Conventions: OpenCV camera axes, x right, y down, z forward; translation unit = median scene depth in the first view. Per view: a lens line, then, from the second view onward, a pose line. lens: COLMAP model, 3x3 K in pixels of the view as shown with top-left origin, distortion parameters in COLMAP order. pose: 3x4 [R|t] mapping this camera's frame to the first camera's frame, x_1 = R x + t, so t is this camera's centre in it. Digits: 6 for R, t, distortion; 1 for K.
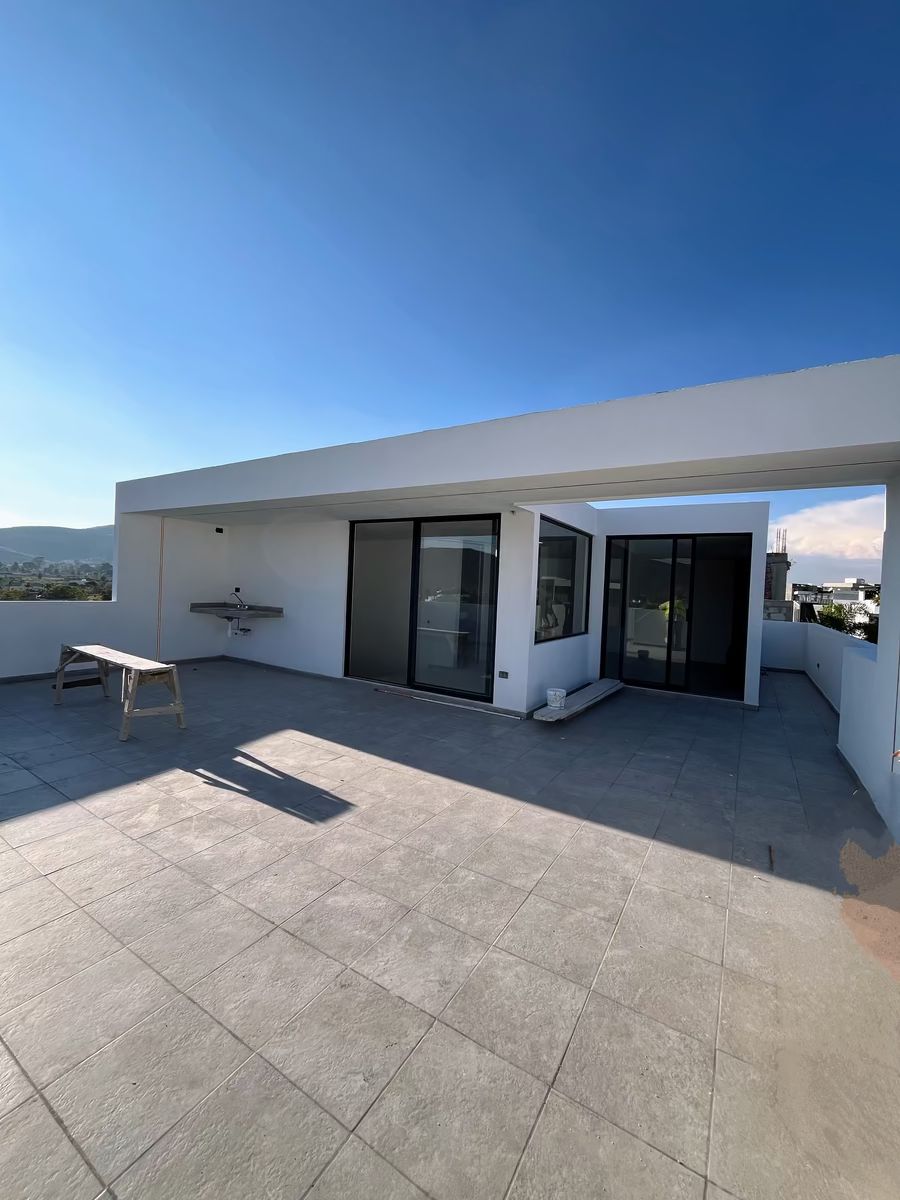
lens RADIAL K [[483.7, 0, 452.3], [0, 483.7, 597.9], [0, 0, 1]] dist [-0.008913, 0.000357]
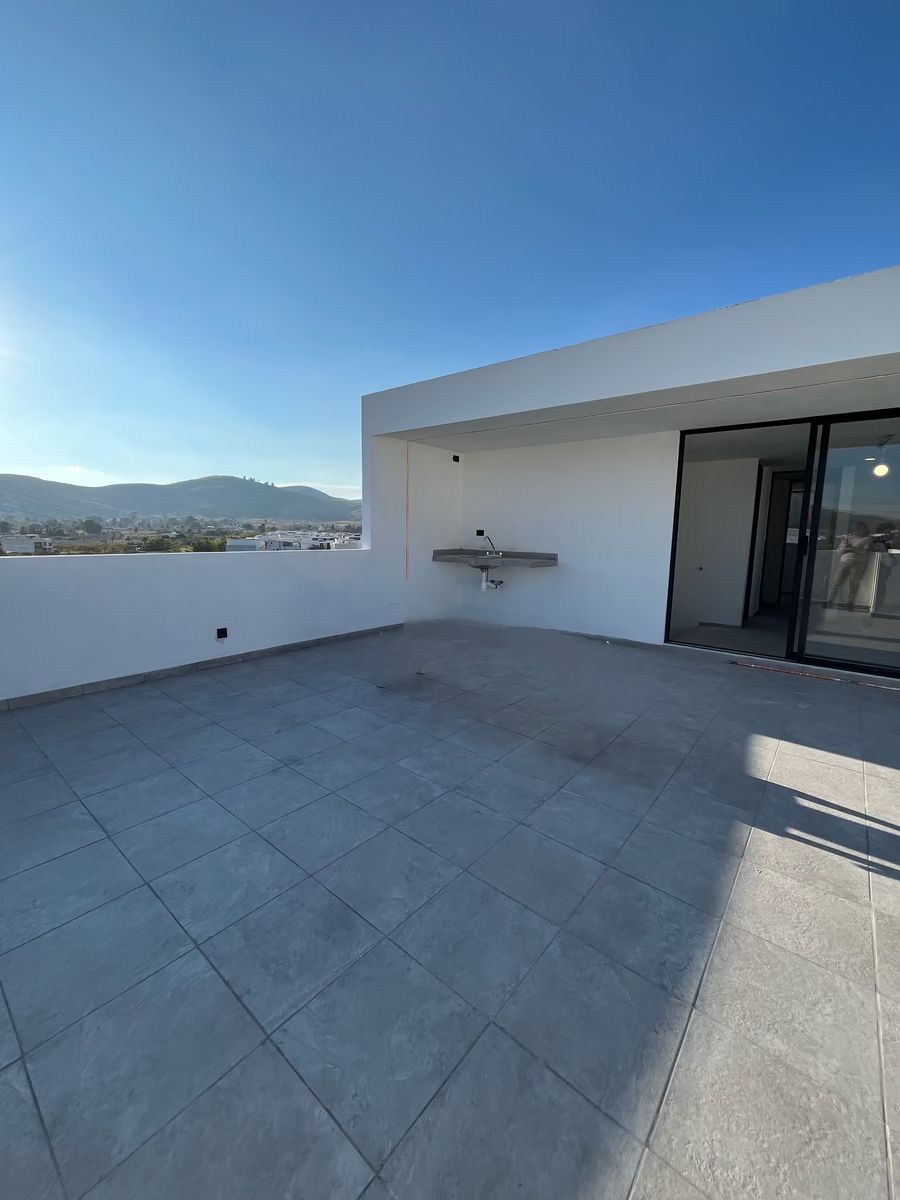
lens RADIAL K [[483.7, 0, 446.4], [0, 483.7, 600.0], [0, 0, 1]] dist [-0.008913, 0.000357]
pose [[0.990736, -0.004690, -0.135721, -0.399902], [0.020460, 0.993151, 0.115029, 0.000786], [0.134252, -0.116740, 0.984047, 0.186117]]
